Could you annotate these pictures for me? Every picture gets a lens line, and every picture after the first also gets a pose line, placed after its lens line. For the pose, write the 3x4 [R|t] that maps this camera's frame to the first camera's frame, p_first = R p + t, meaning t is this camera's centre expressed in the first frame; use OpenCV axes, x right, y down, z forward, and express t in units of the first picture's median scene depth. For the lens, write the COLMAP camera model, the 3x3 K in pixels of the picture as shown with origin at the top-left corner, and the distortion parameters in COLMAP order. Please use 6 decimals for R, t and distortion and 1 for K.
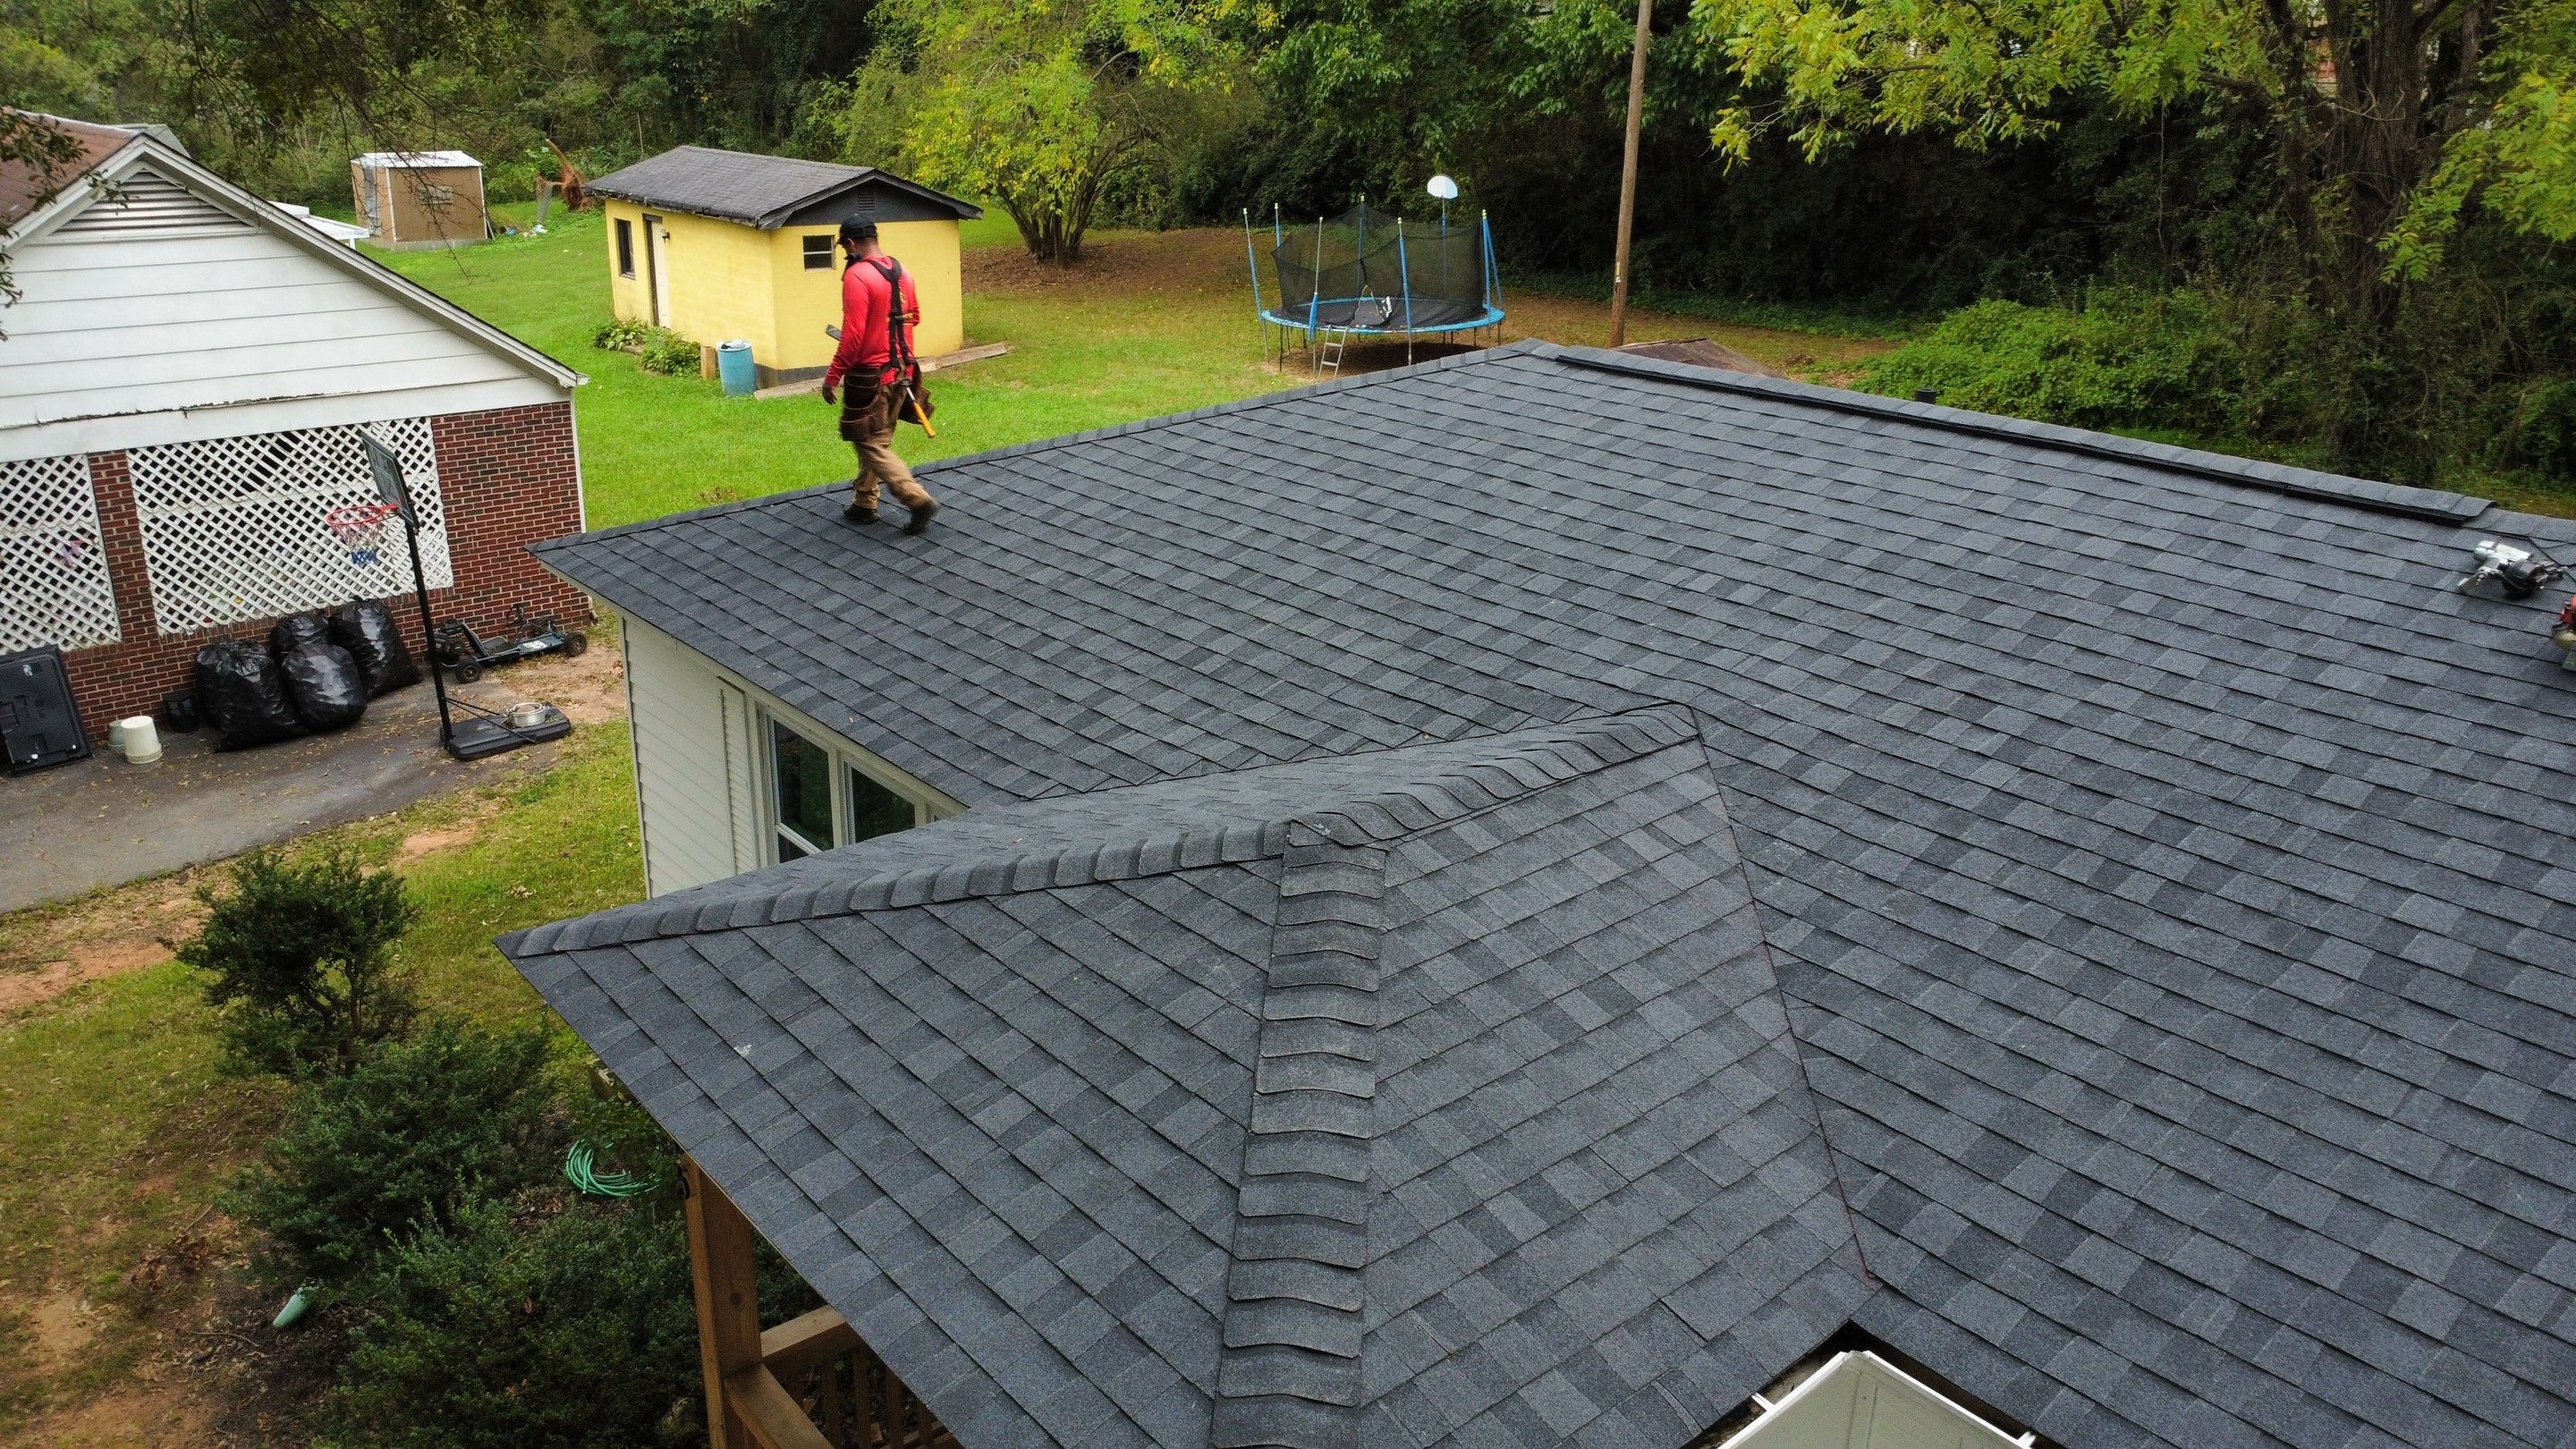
lens RADIAL K [[1860.3, 0, 1285.4], [0, 1860.3, 719.5], [0, 0, 1]] dist [-0.037038, 0.003891]
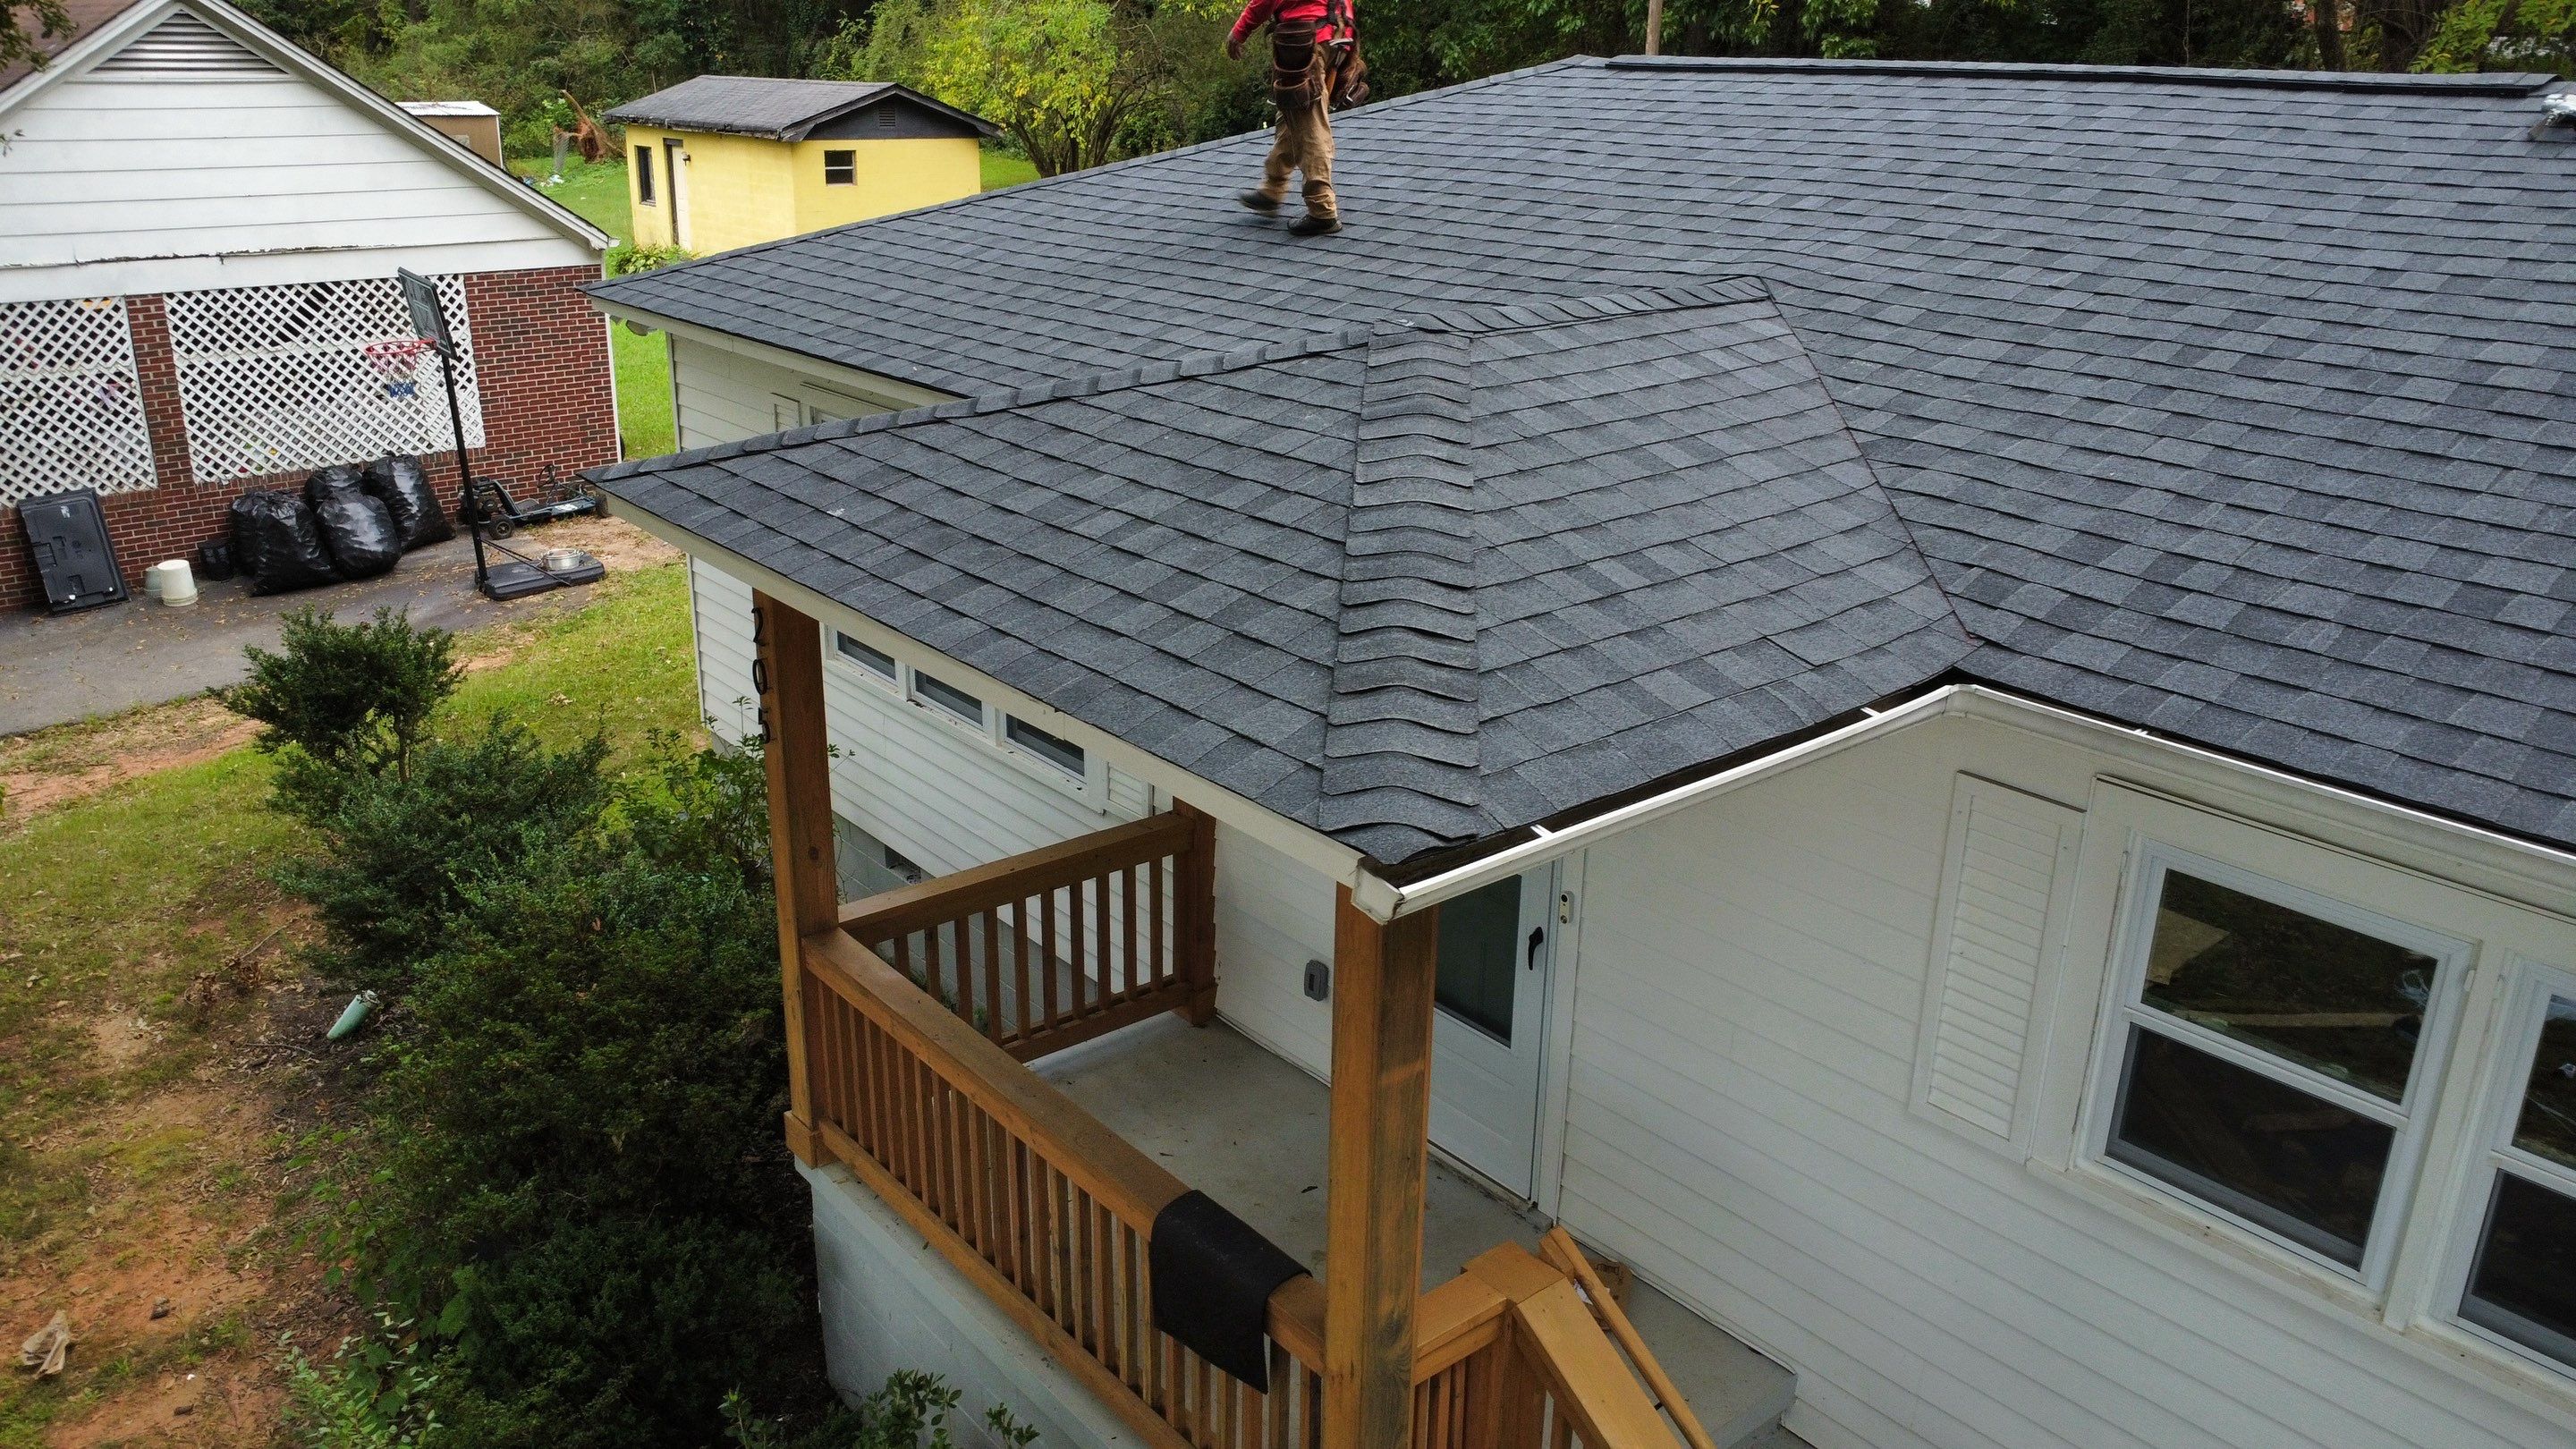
lens RADIAL K [[1860.3, 0, 1285.7], [0, 1860.3, 718.8], [0, 0, 1]] dist [-0.037038, 0.003891]
pose [[0.999989, -0.001619, -0.004431, -0.023723], [0.001624, 0.999998, 0.001257, 0.156499], [0.004429, -0.001264, 0.999989, -0.004052]]
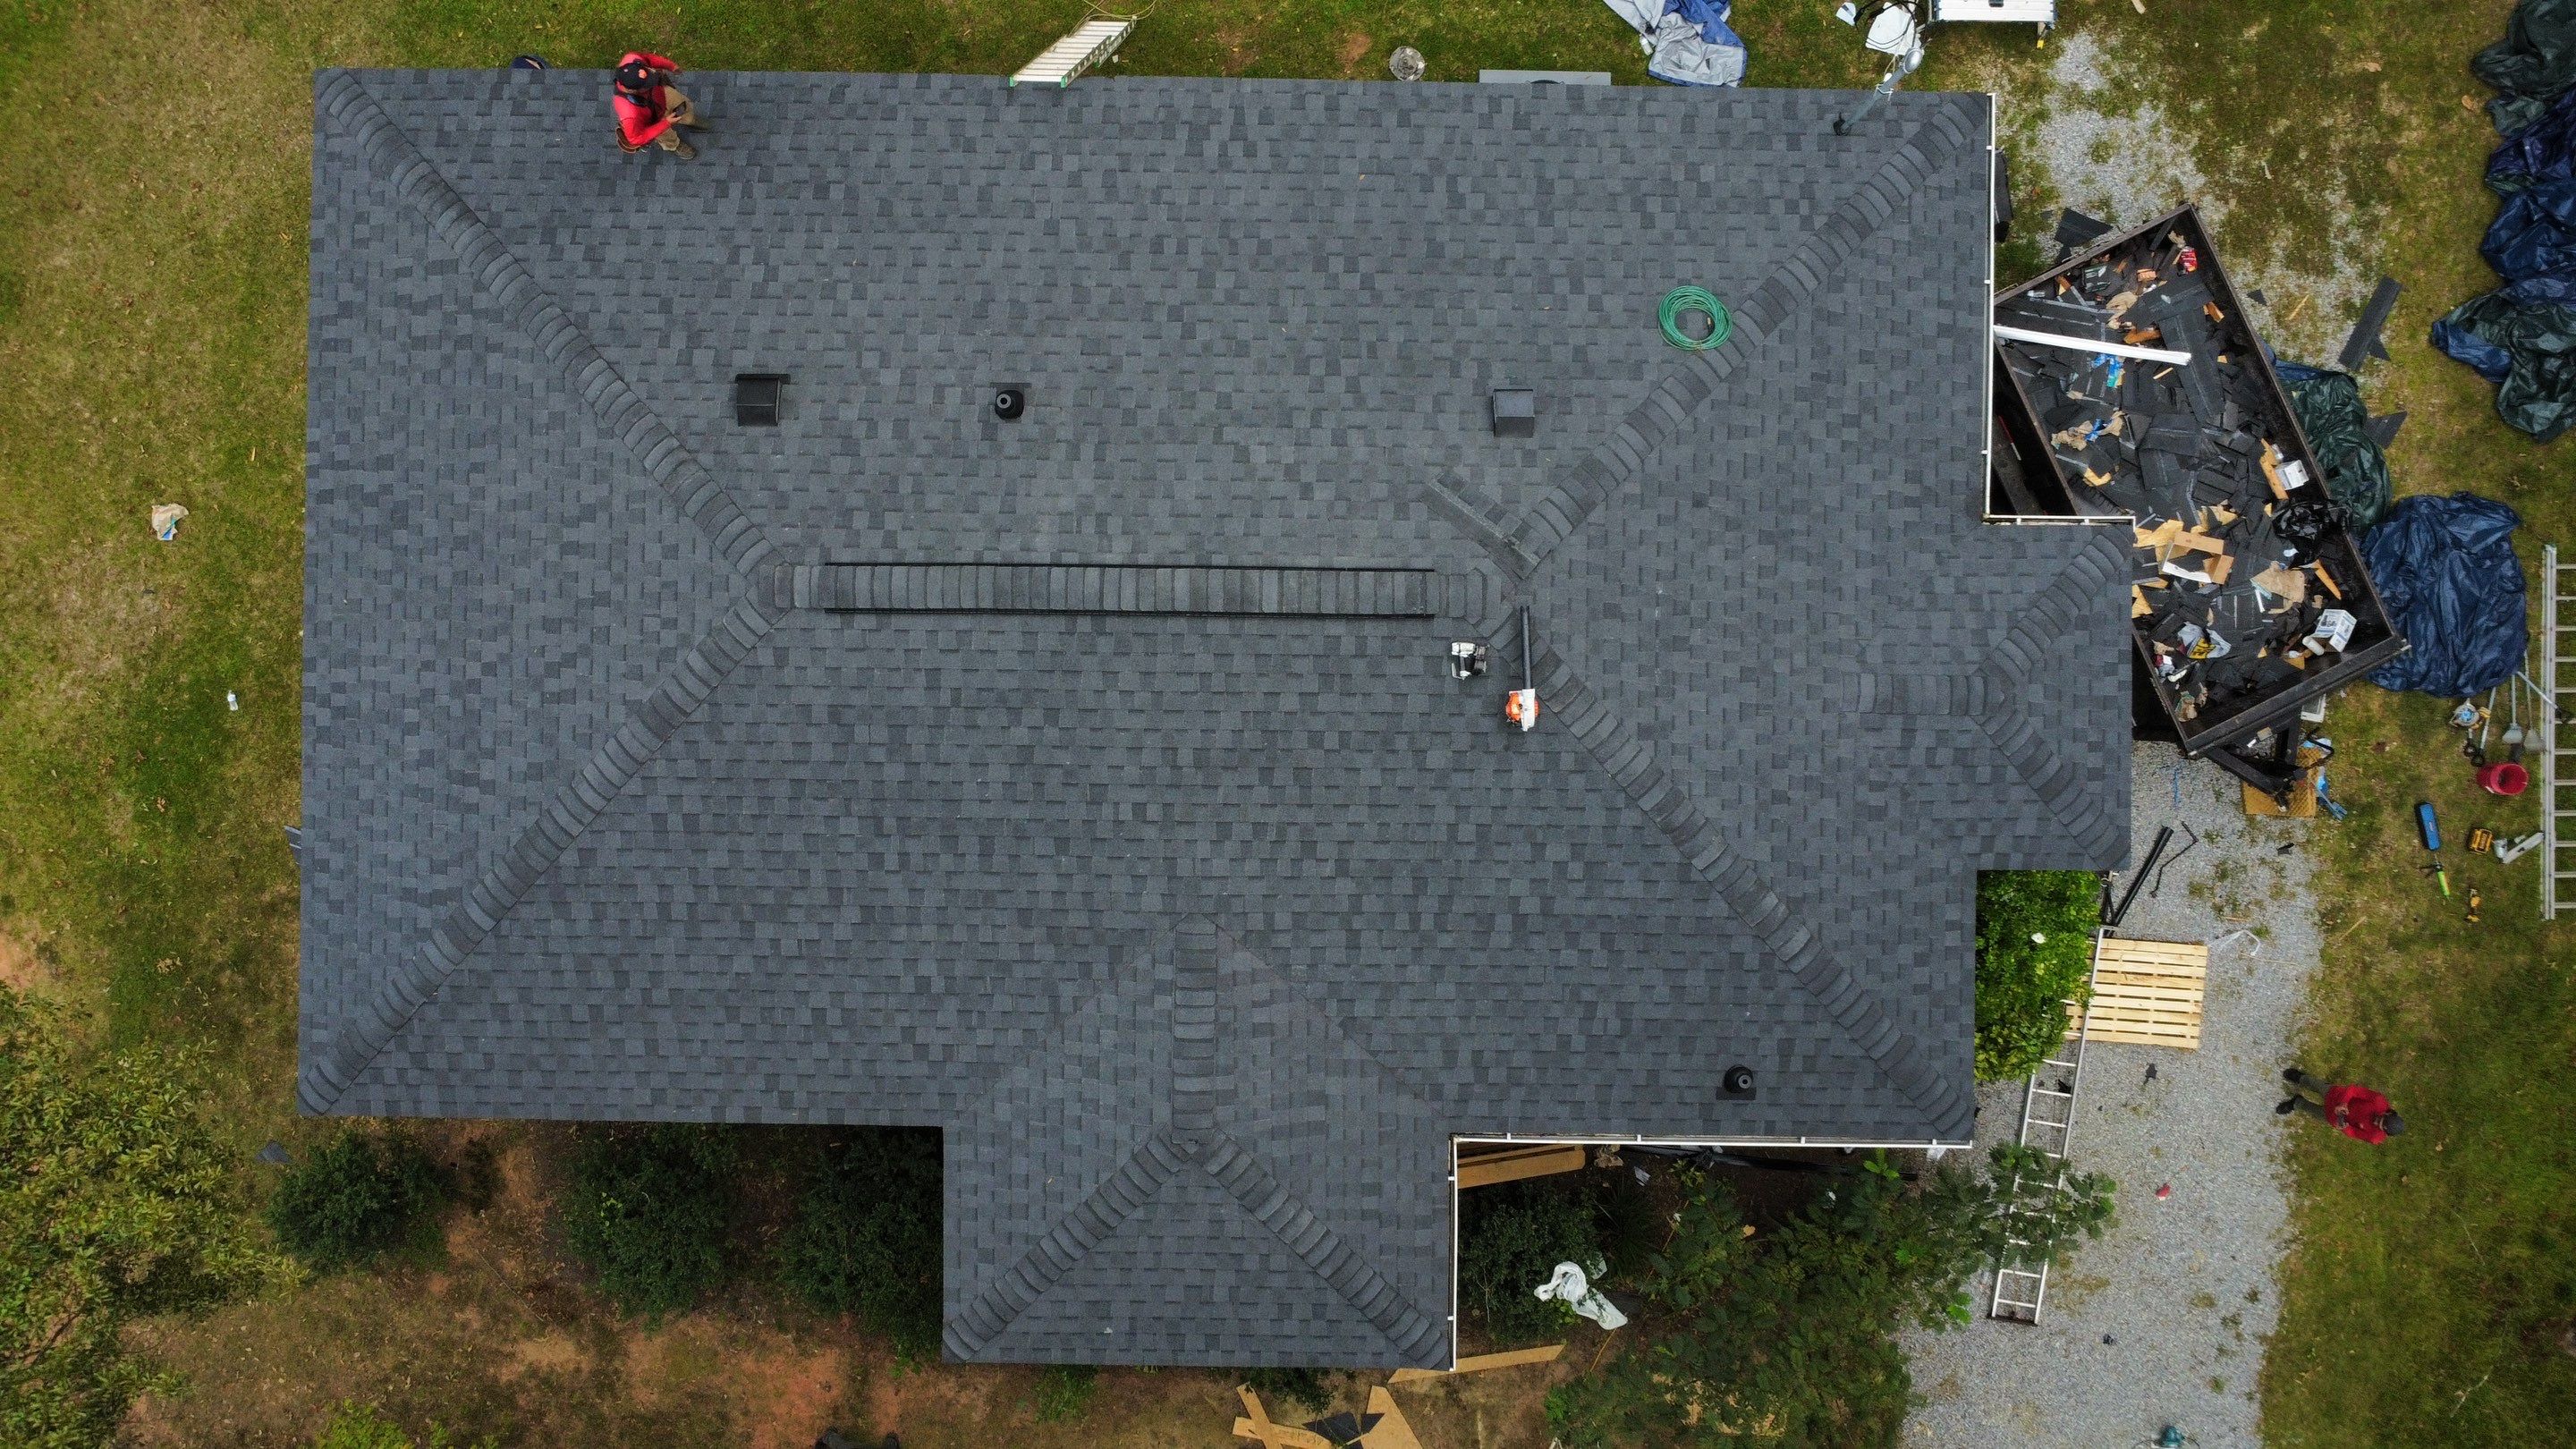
lens RADIAL K [[1860.3, 0, 1283.6], [0, 1860.3, 724.5], [0, 0, 1]] dist [-0.037038, 0.003891]
pose [[0.653541, -0.756751, -0.014564, 0.318541], [0.263644, 0.209565, 0.941581, -1.353221], [-0.709490, -0.619202, 0.336472, 0.243109]]
